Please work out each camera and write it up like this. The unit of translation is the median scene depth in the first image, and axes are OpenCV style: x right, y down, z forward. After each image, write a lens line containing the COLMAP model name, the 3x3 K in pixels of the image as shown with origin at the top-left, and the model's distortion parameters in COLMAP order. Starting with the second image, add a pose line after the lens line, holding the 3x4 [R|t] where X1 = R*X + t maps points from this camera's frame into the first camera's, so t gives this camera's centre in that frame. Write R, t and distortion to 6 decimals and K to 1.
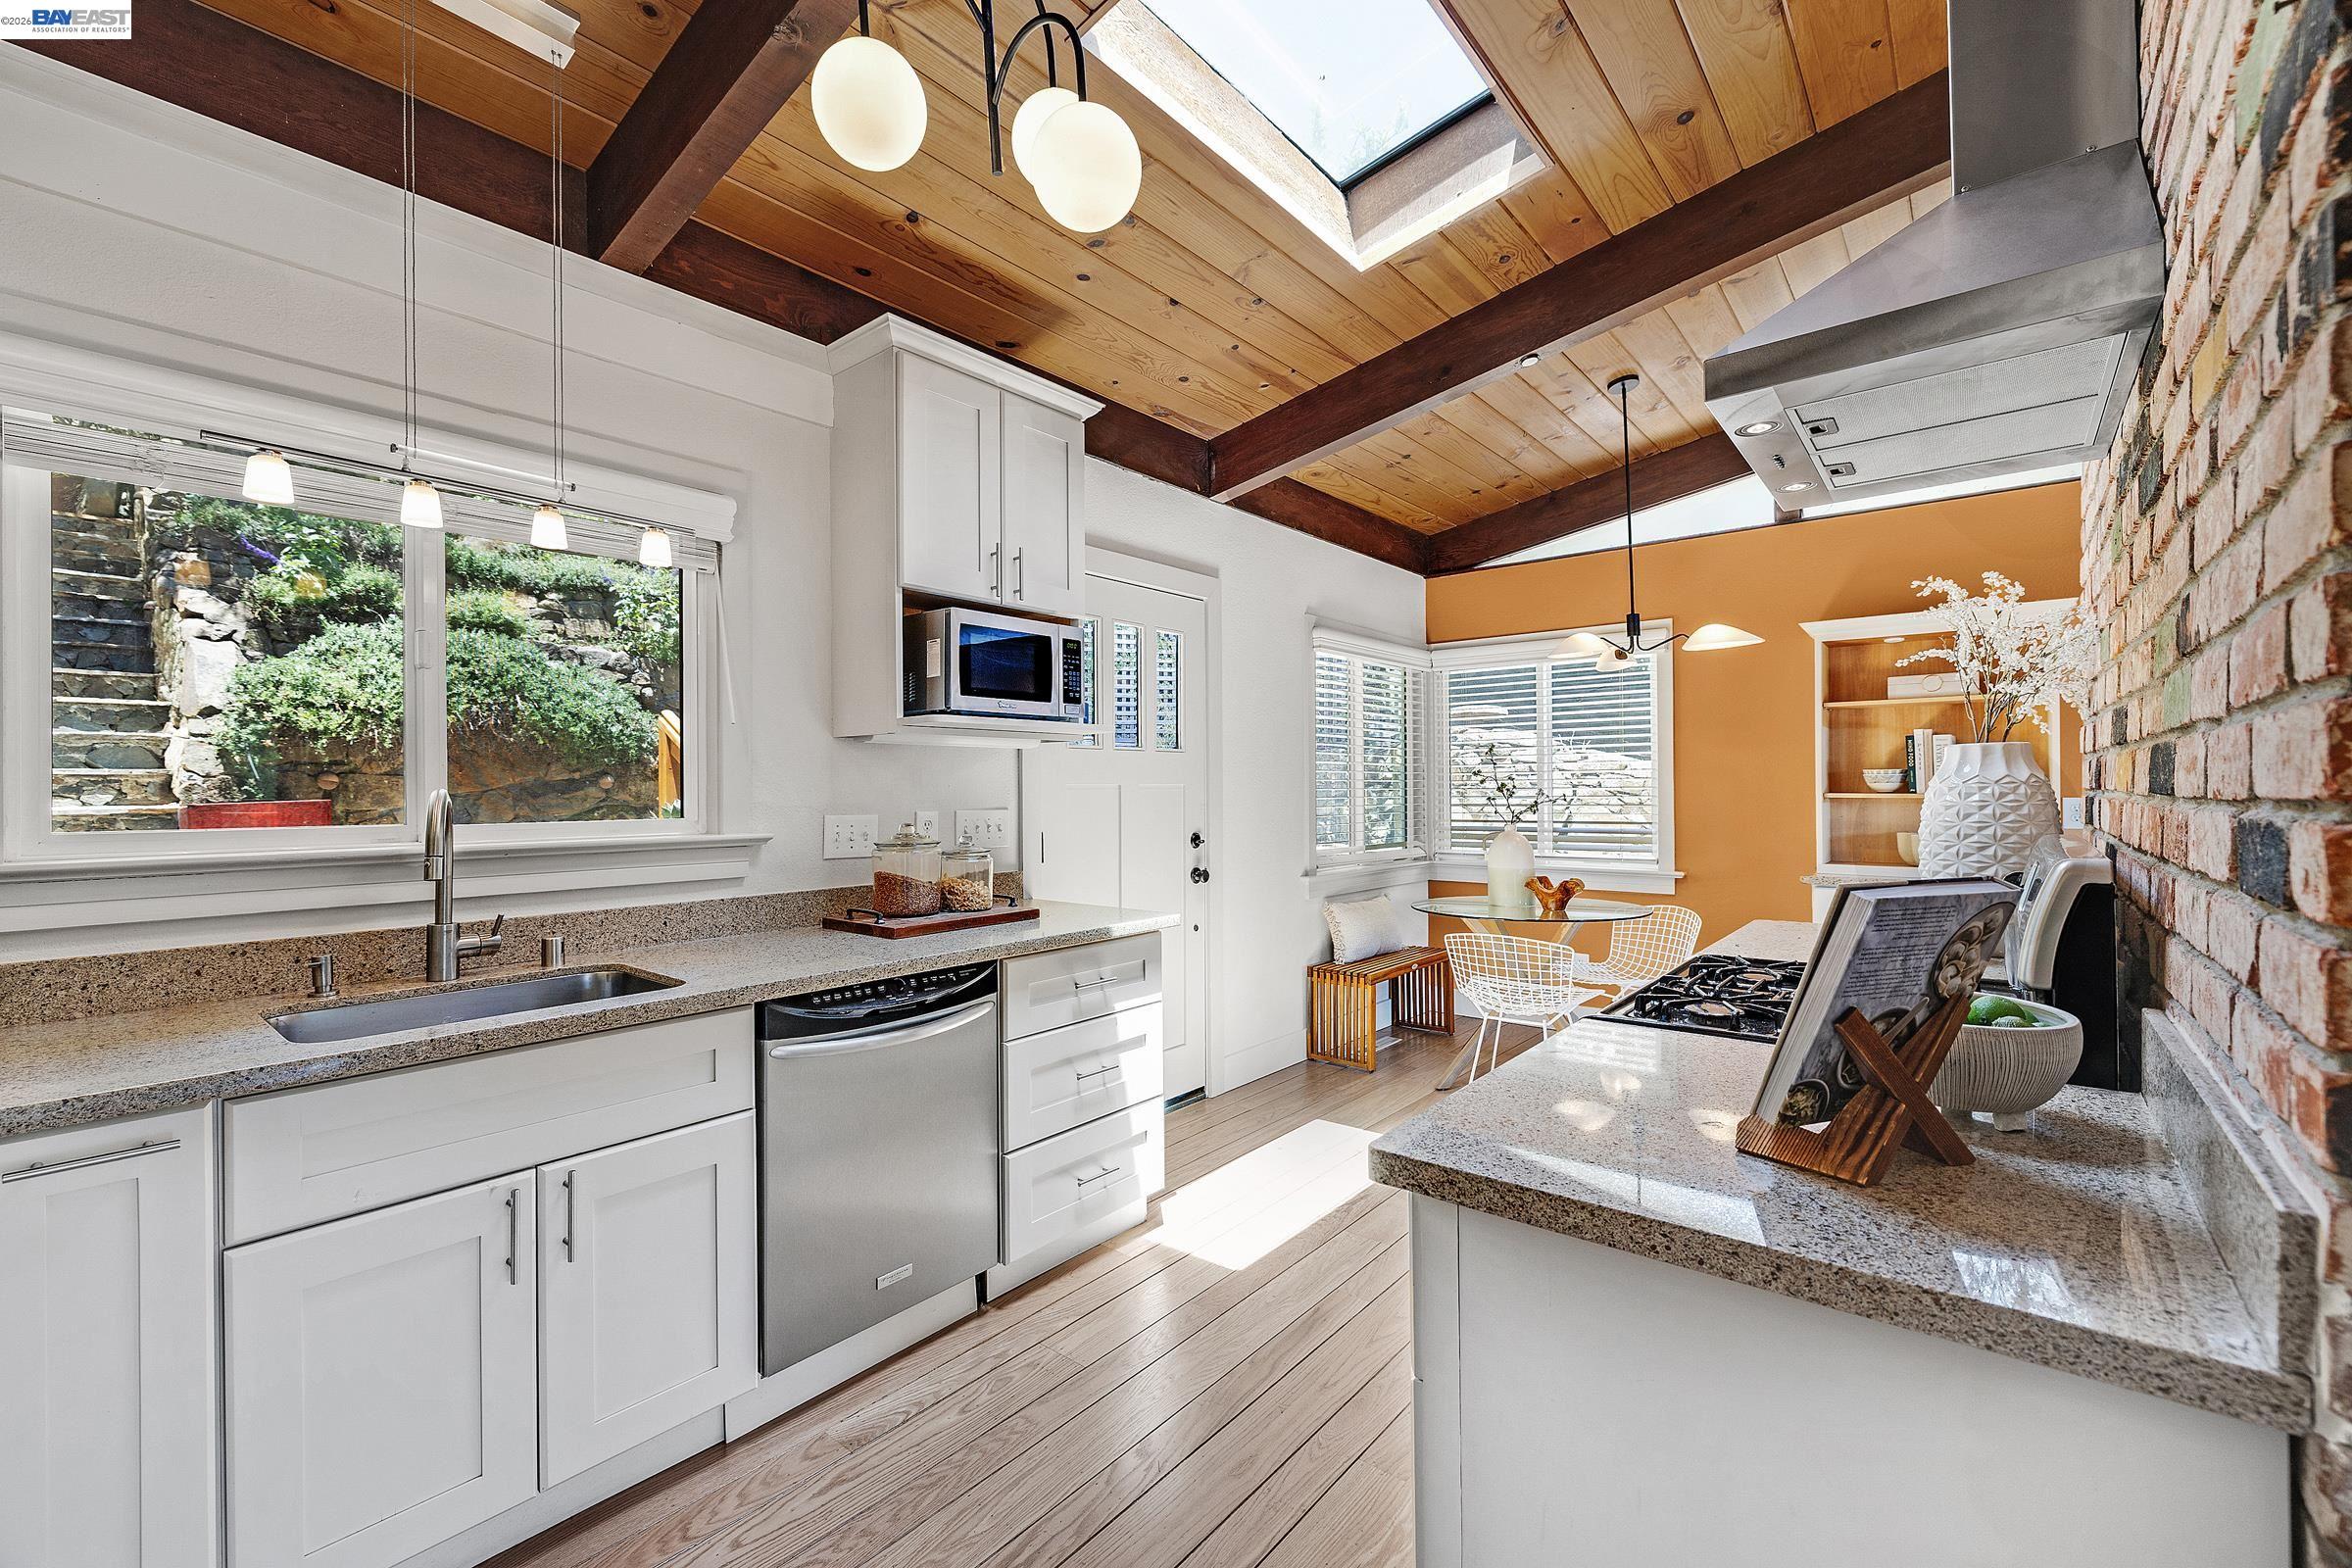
lens RADIAL K [[971.6, 0, 1175.7], [0, 971.6, 780.7], [0, 0, 1]] dist [-0.002072, -0.000203]
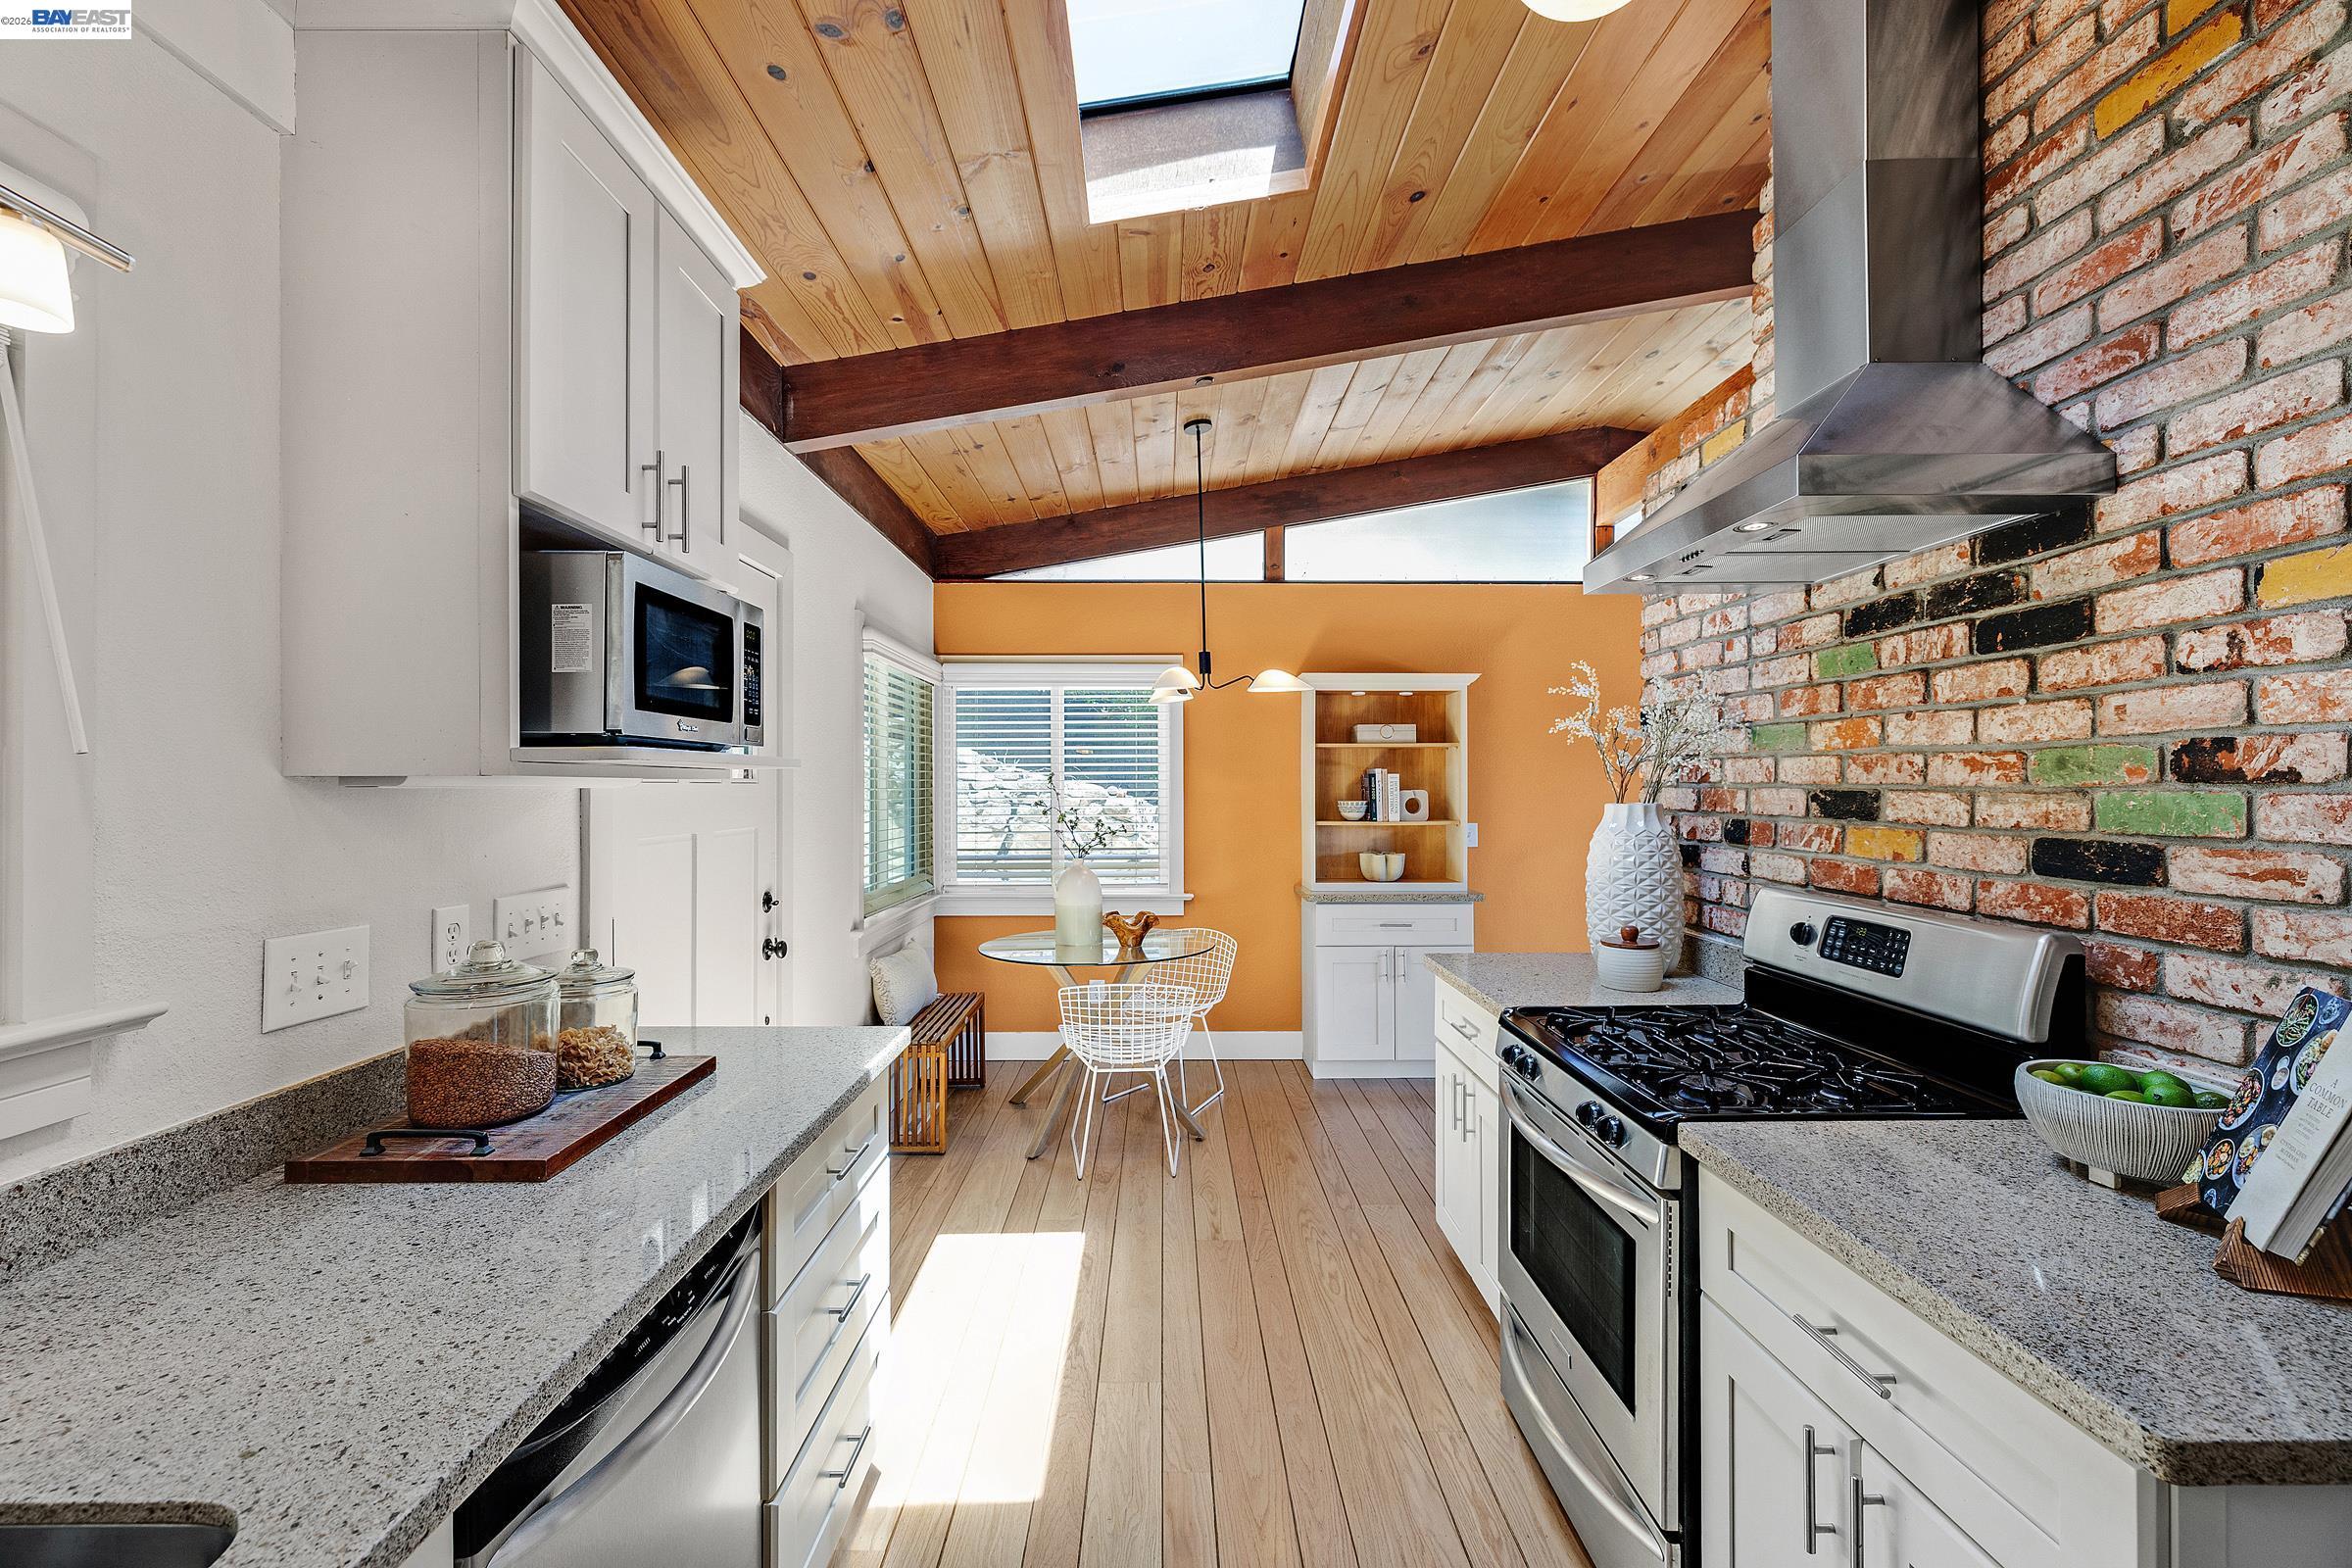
lens RADIAL K [[971.6, 0, 1169.7], [0, 971.6, 785.0], [0, 0, 1]] dist [-0.002072, -0.000203]
pose [[0.763150, 0.006068, 0.646193, -0.224230], [-0.007473, 0.999972, -0.000565, -0.029893], [-0.646179, -0.004398, 0.763174, 0.238397]]
